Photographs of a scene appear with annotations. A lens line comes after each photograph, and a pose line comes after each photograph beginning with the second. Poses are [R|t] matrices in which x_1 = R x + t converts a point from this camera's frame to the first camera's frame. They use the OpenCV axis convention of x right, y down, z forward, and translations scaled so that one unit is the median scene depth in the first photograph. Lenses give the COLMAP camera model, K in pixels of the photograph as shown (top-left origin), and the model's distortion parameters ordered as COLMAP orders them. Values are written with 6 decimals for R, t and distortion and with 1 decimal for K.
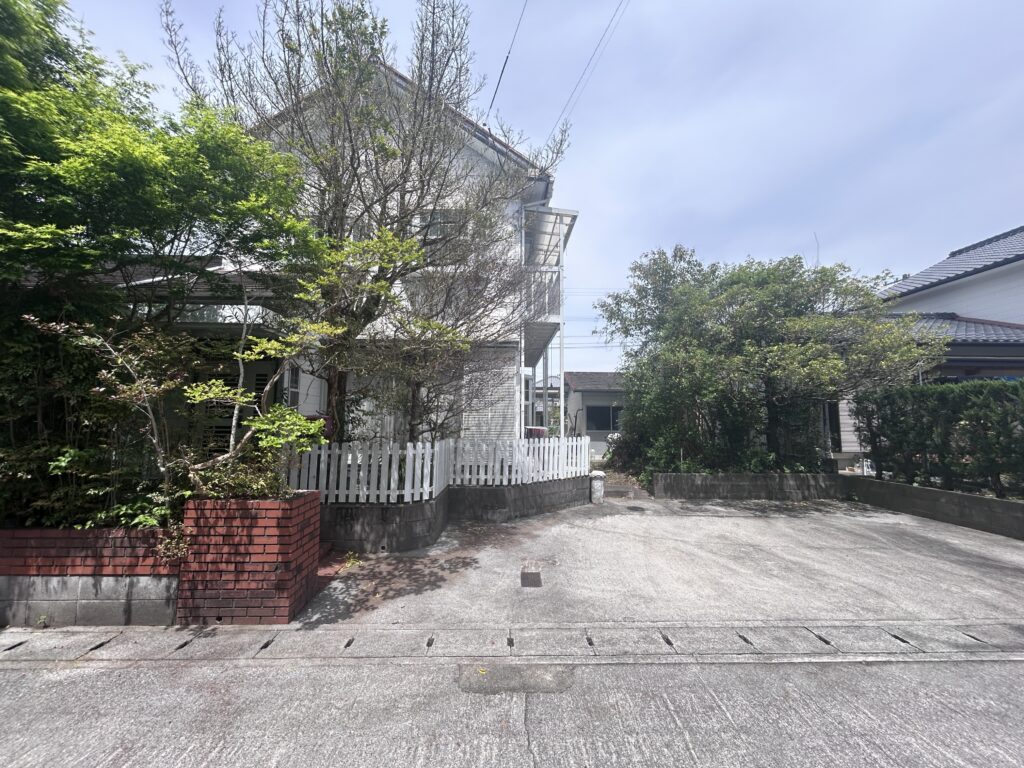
lens RADIAL K [[413.4, 0, 508.8], [0, 413.4, 383.7], [0, 0, 1]] dist [-0.000053, 0.000098]
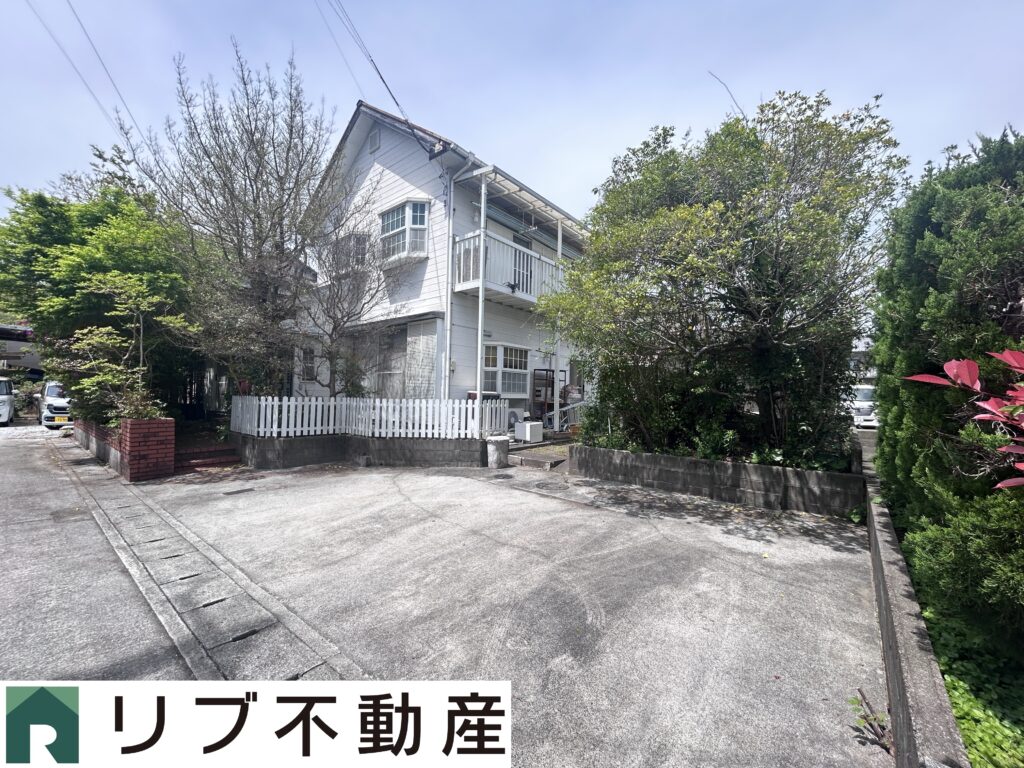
lens RADIAL K [[413.4, 0, 508.8], [0, 413.4, 383.7], [0, 0, 1]] dist [-0.000053, 0.000098]
pose [[0.752711, -0.012644, -0.658230, 1.391214], [0.050625, 0.997967, 0.038721, 0.087999], [0.656402, -0.062468, 0.751820, 0.487758]]
